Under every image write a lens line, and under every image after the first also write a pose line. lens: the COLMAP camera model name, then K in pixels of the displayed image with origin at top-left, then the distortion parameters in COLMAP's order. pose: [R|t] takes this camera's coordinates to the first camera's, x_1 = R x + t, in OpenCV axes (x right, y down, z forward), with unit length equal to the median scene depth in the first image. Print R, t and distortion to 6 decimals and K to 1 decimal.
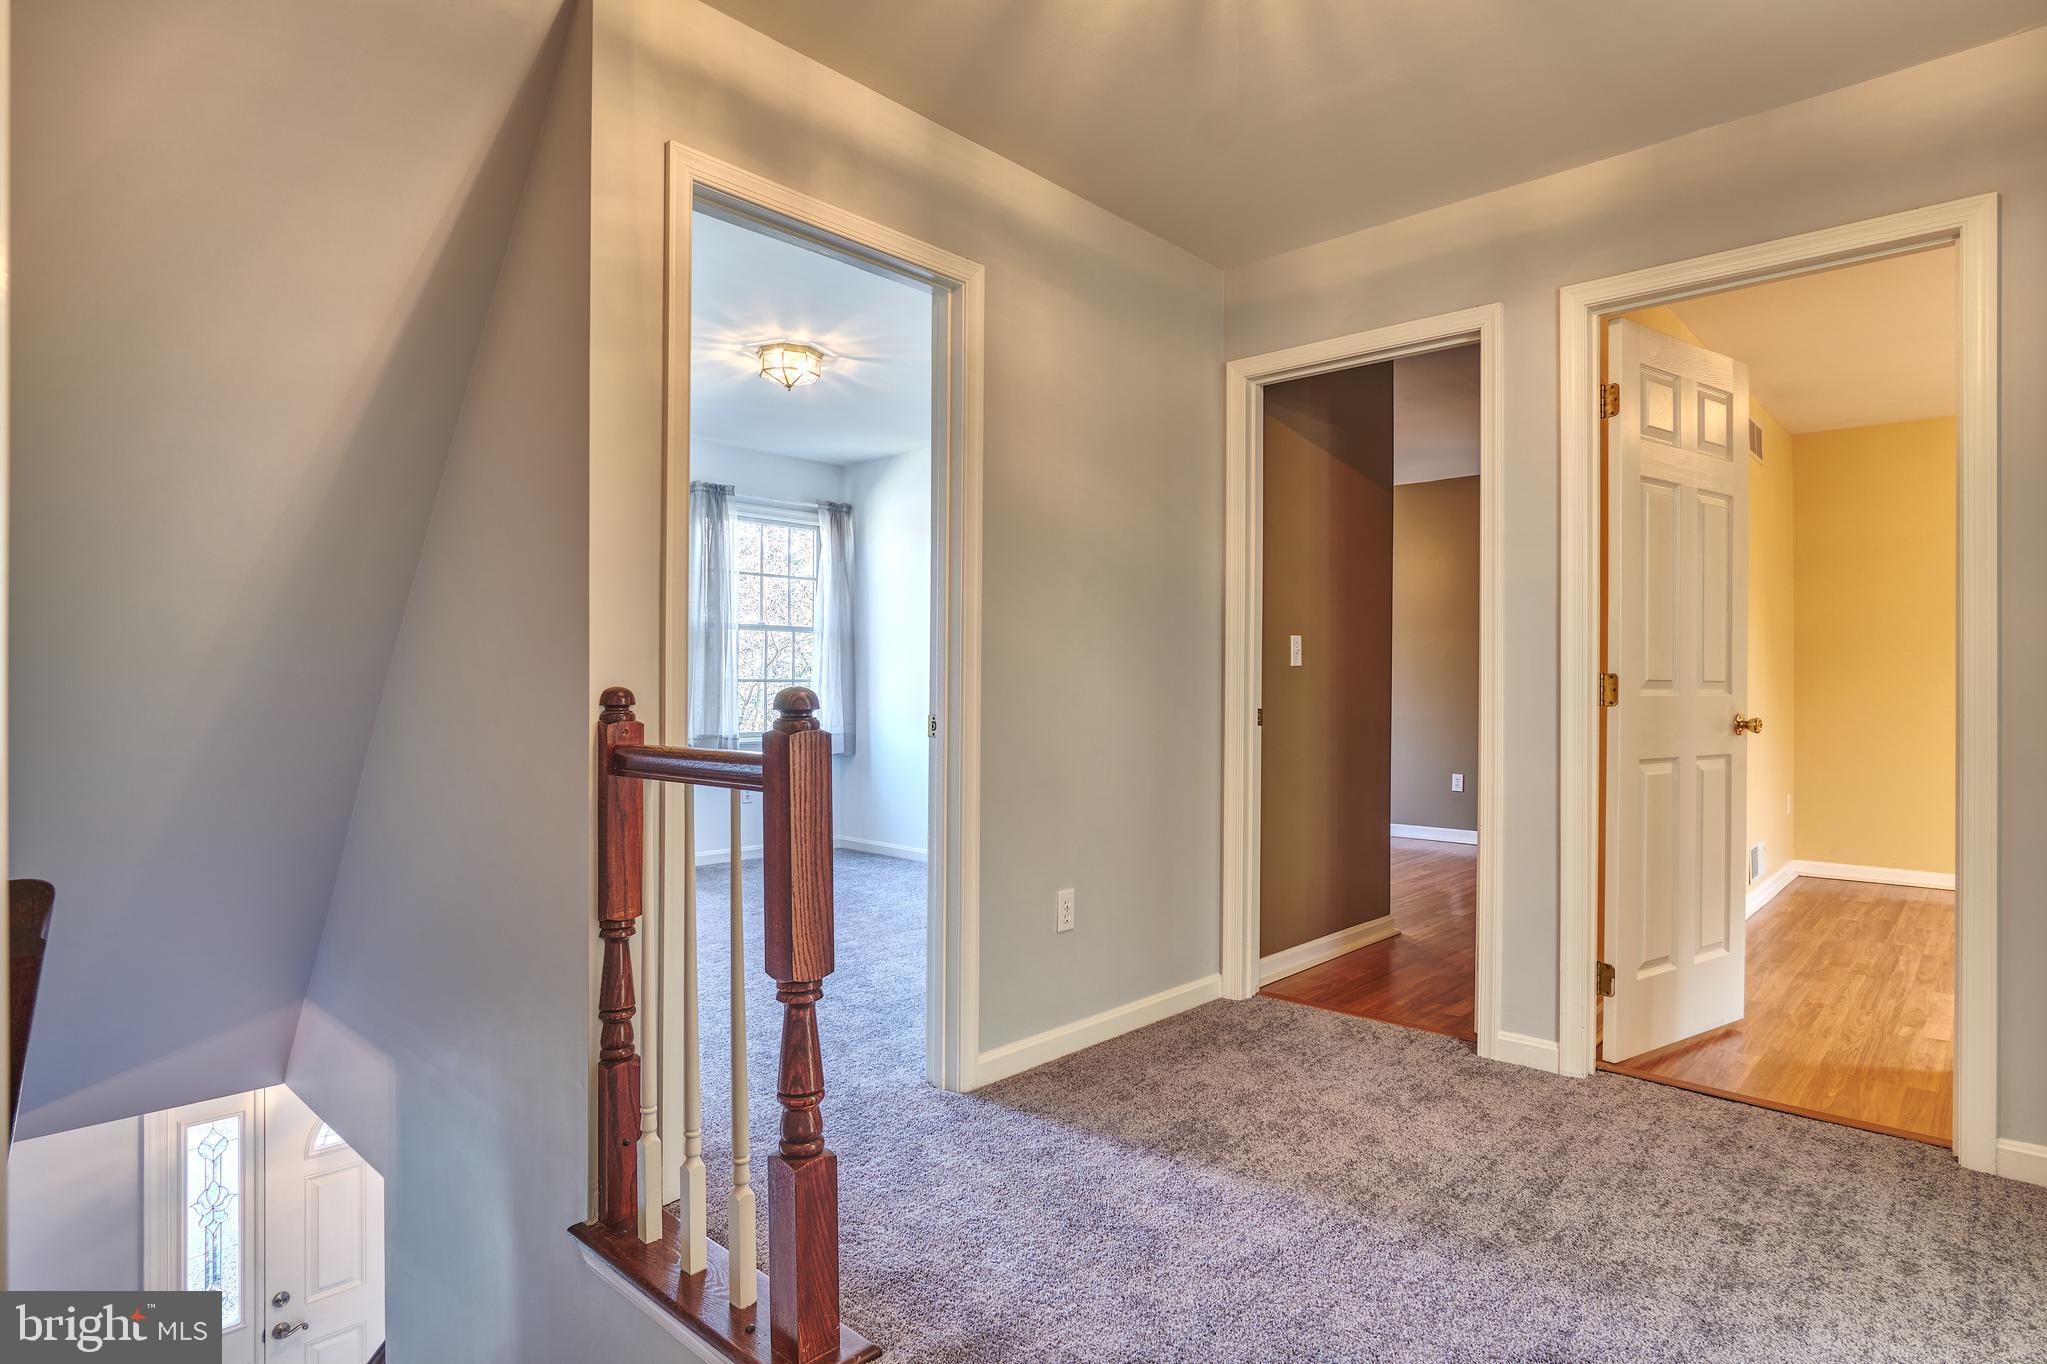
lens RADIAL K [[1090.0, 0, 1013.4], [0, 1090.0, 687.1], [0, 0, 1]] dist [-0.001400, -0.000779]
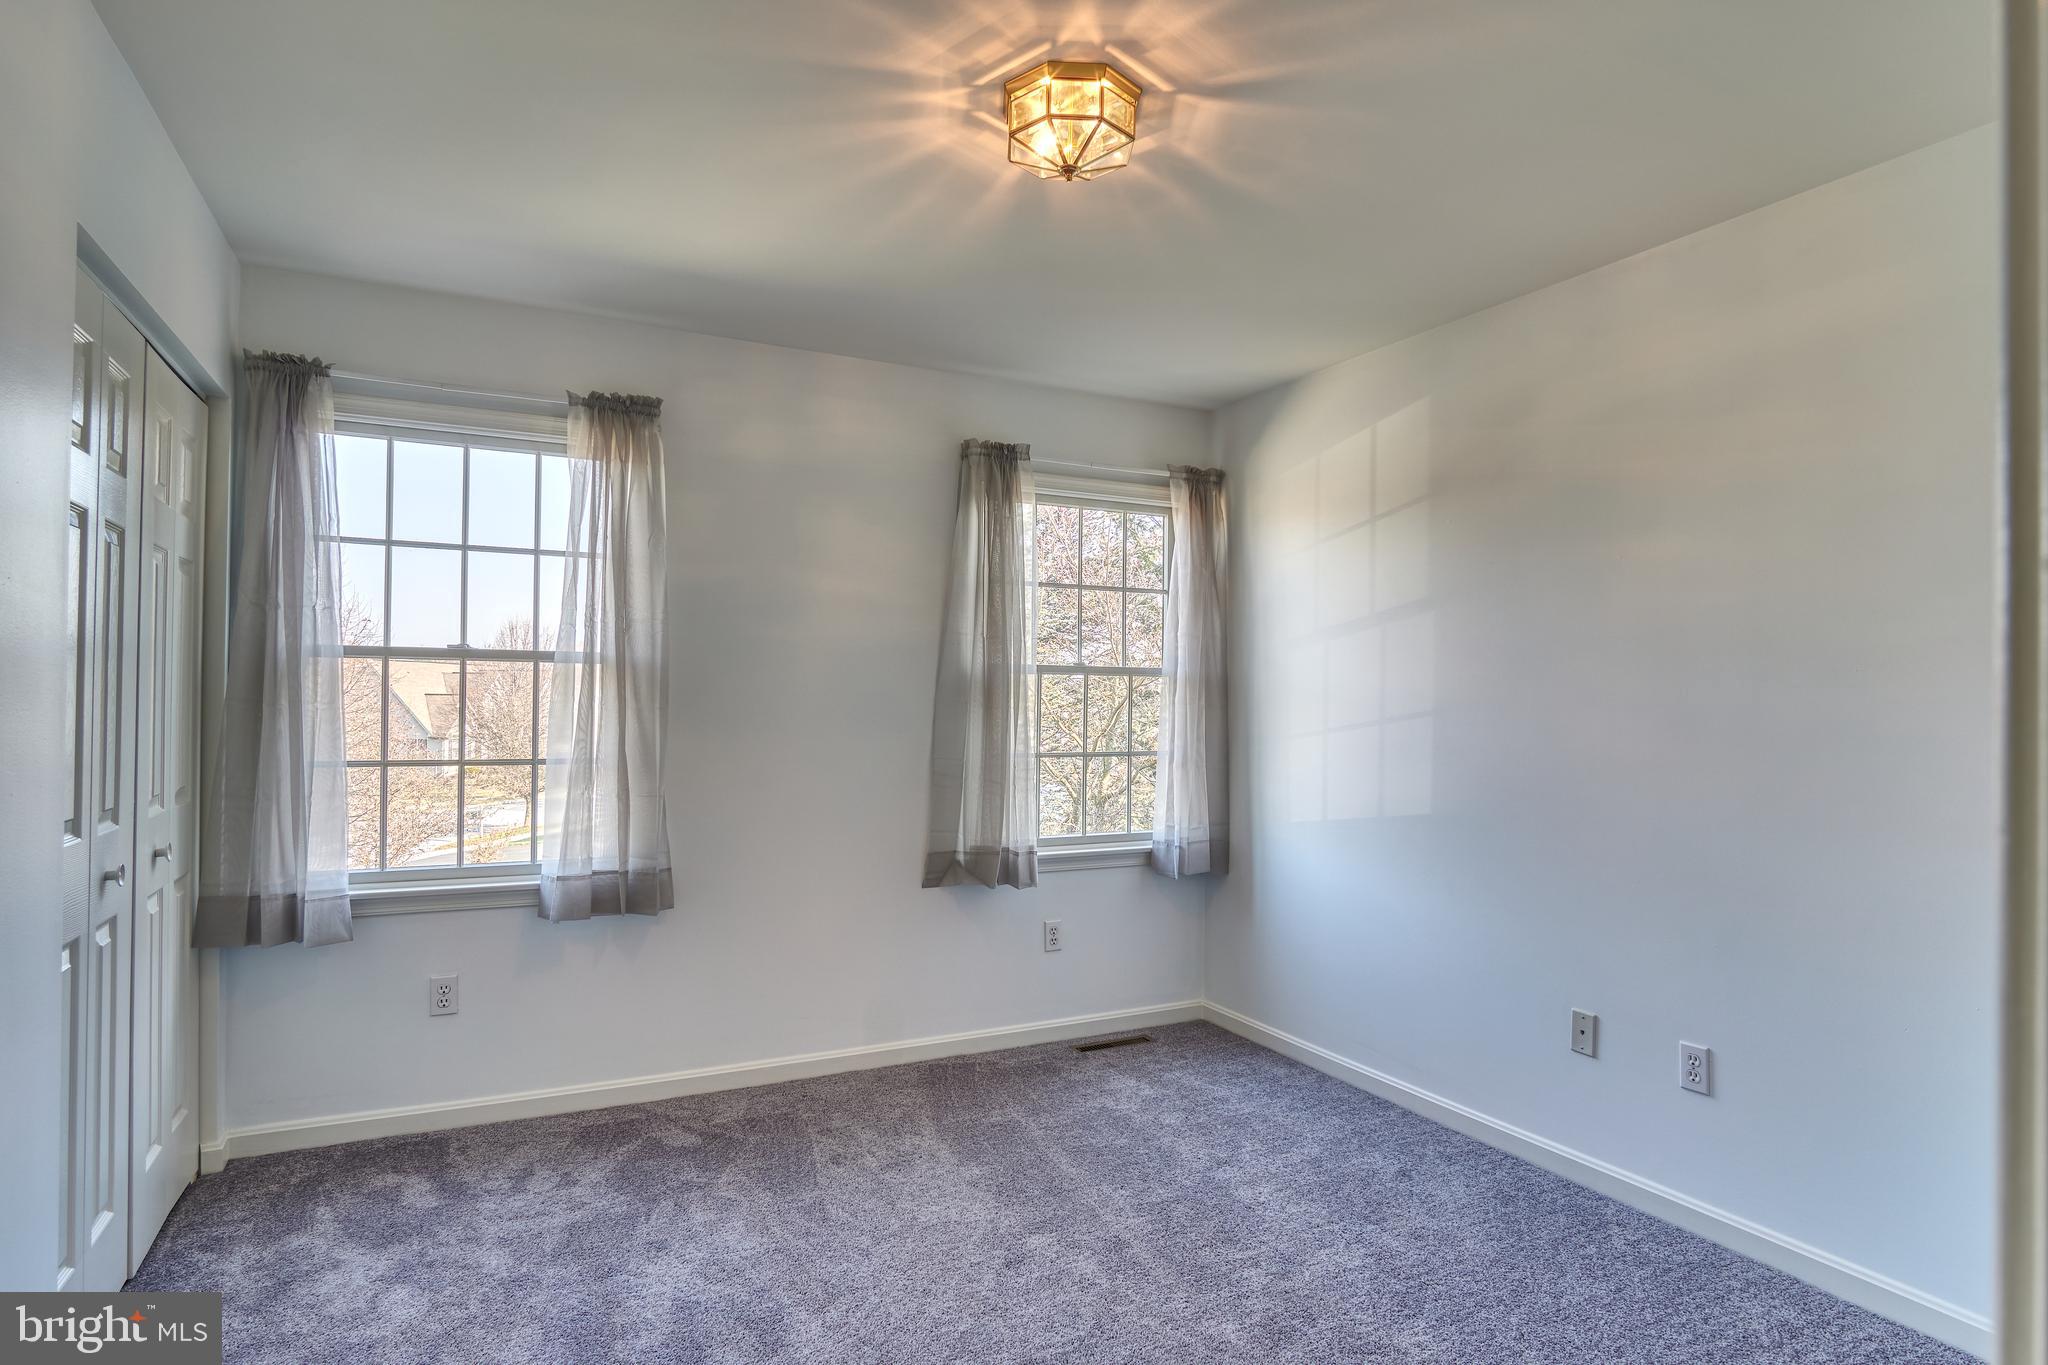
lens RADIAL K [[1090.6, 0, 1001.8], [0, 1090.6, 683.1], [0, 0, 1]] dist [-0.001400, -0.000779]
pose [[0.934215, 0.005061, -0.356674, -0.046529], [-0.011111, 0.999827, -0.014916, -0.037317], [0.356537, 0.017898, 0.934110, 0.392023]]
